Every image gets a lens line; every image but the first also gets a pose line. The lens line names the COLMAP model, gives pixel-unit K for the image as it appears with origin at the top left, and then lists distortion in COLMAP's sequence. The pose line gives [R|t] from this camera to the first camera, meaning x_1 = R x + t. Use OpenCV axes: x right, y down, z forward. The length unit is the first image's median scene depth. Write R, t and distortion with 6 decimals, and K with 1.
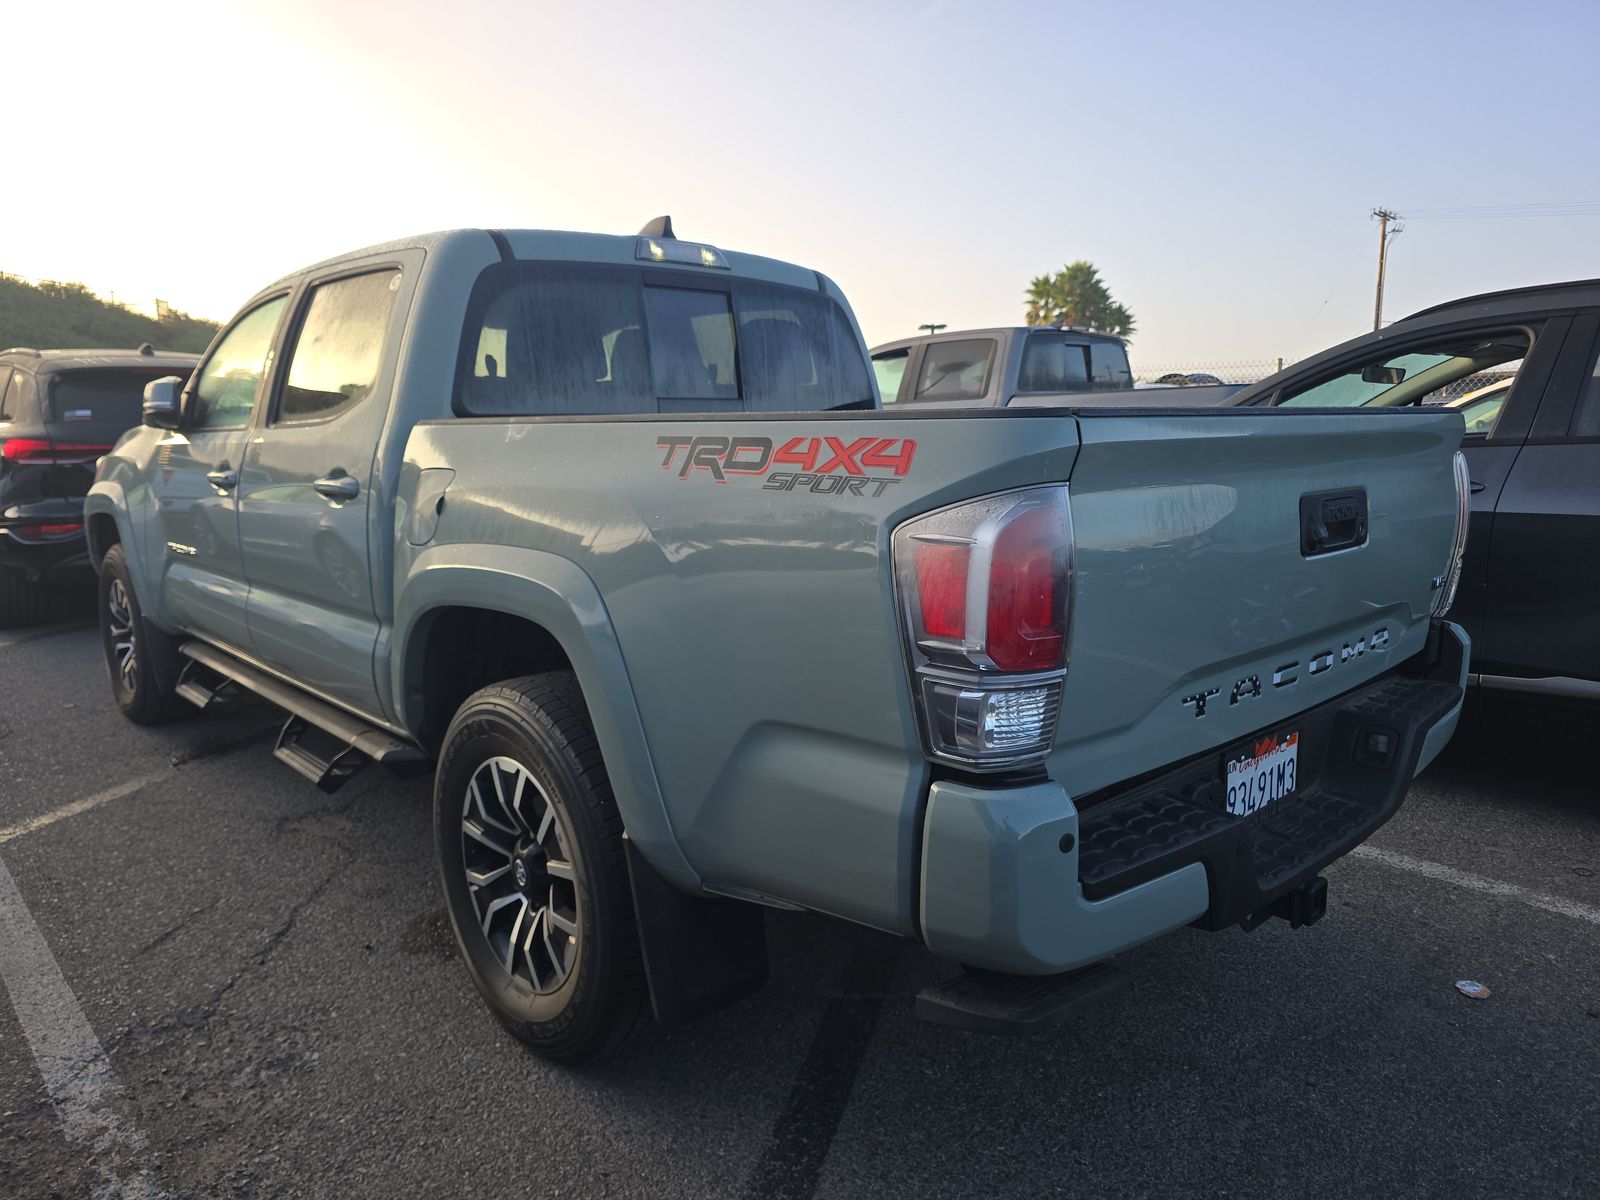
lens RADIAL K [[1064.8, 0, 795.2], [0, 1064.8, 594.3], [0, 0, 1]] dist [0.032802, -0.019104]
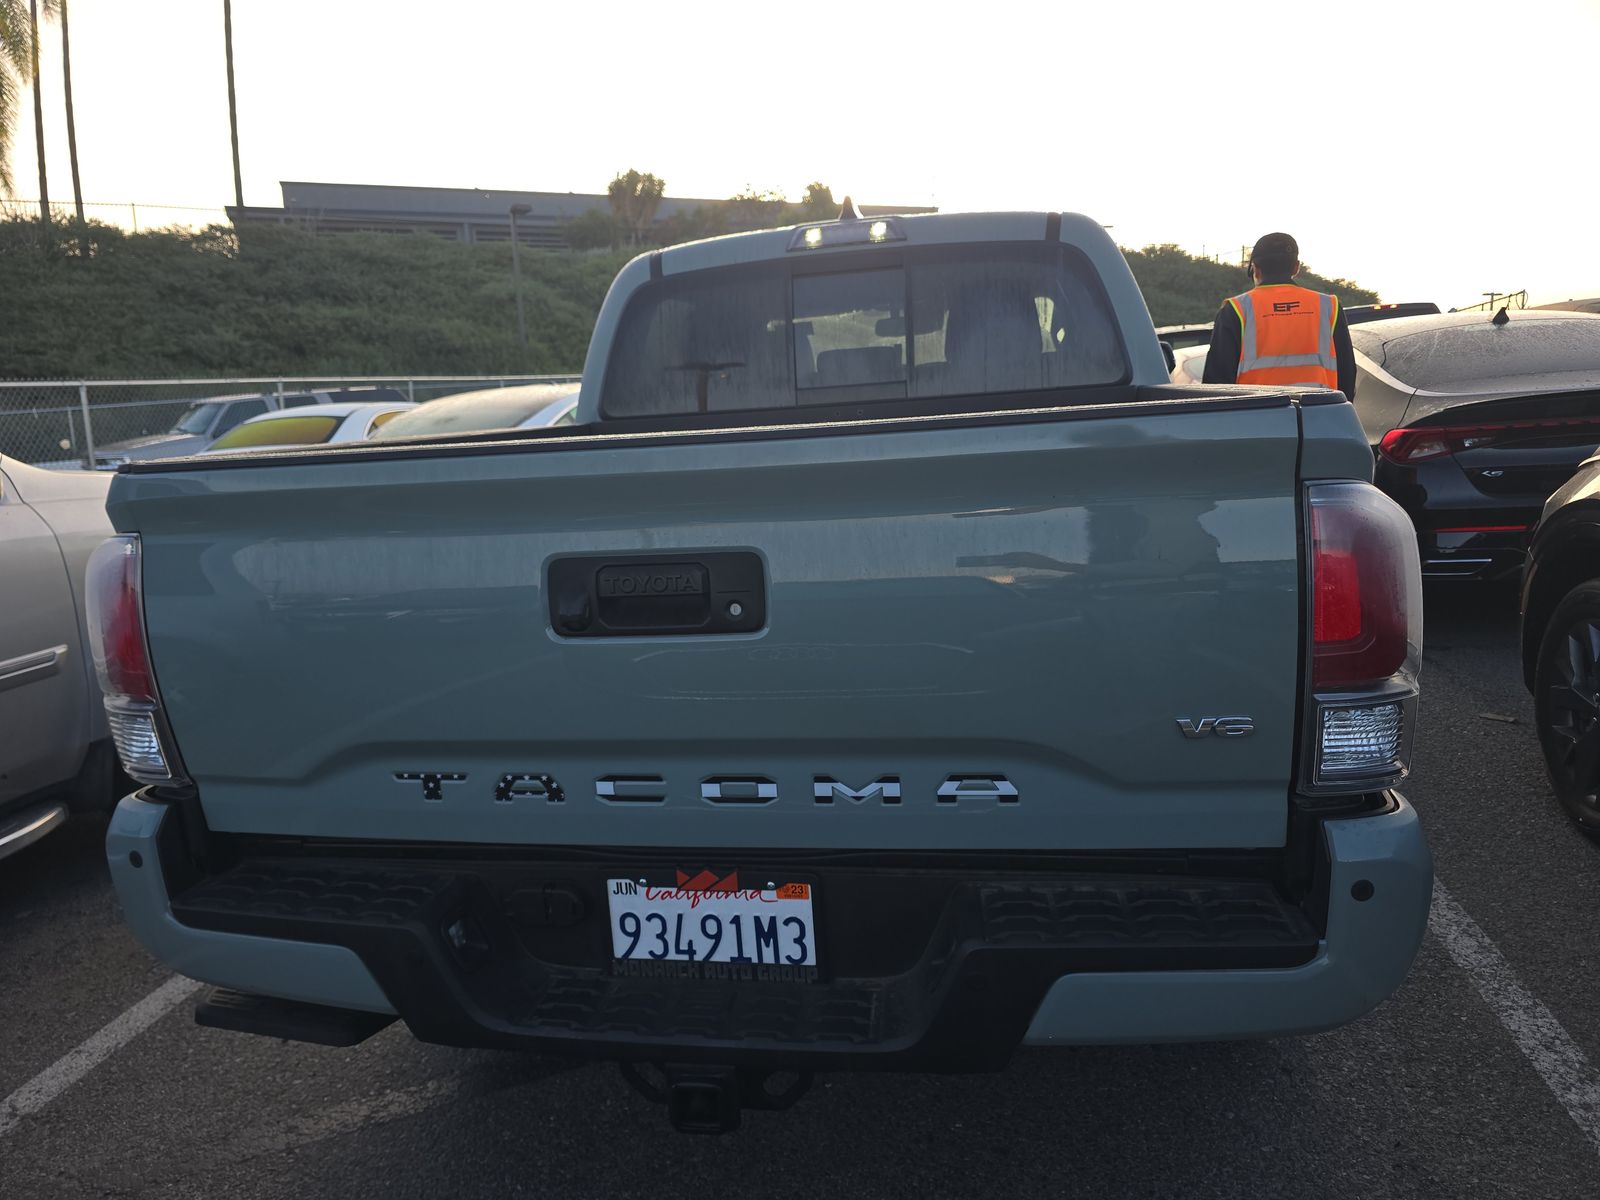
lens RADIAL K [[1064.8, 0, 805.1], [0, 1064.8, 587.3], [0, 0, 1]] dist [0.032802, -0.019104]
pose [[0.593253, 0.107022, -0.797870, 0.847791], [-0.062212, 0.994255, 0.087107, -0.105264], [0.802608, -0.002039, 0.596503, 0.494062]]
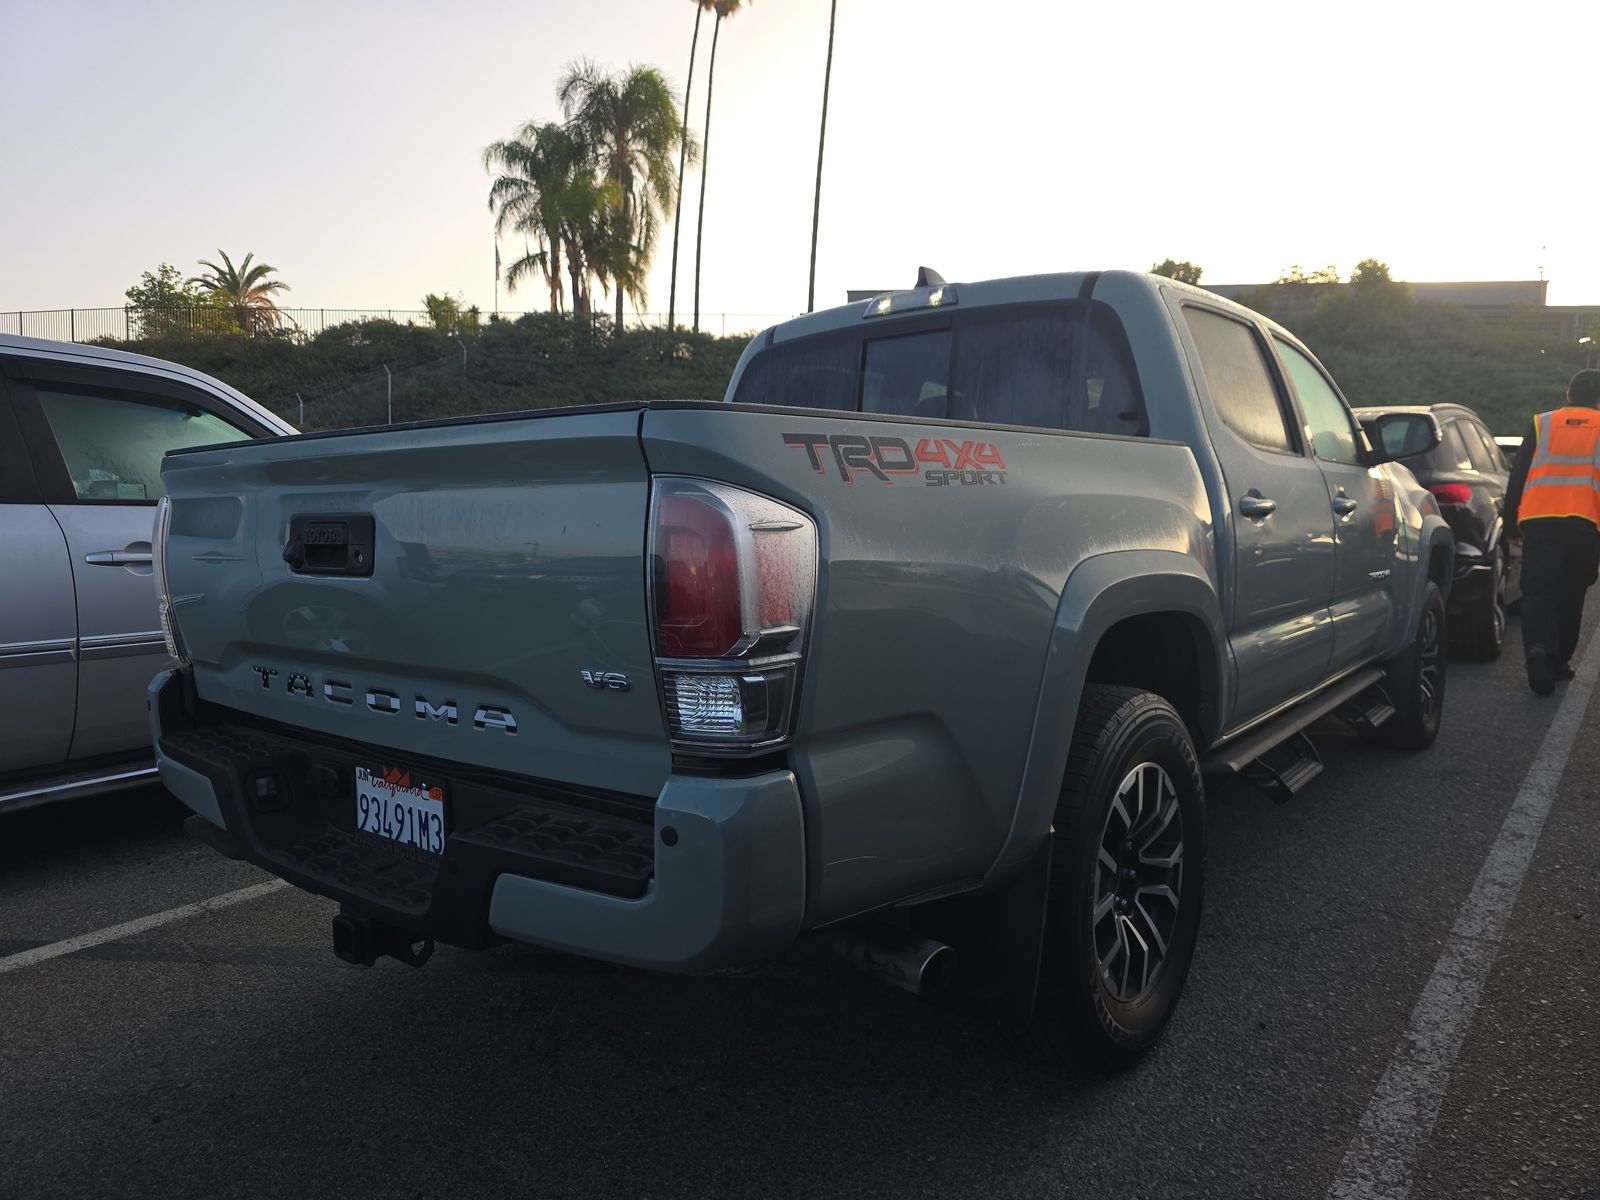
lens RADIAL K [[1064.8, 0, 798.4], [0, 1064.8, 603.1], [0, 0, 1]] dist [0.032802, -0.019104]
pose [[0.151345, 0.089090, -0.984458, 1.164562], [-0.135804, 0.988360, 0.068565, -0.106339], [0.979108, 0.123317, 0.161683, 0.954723]]
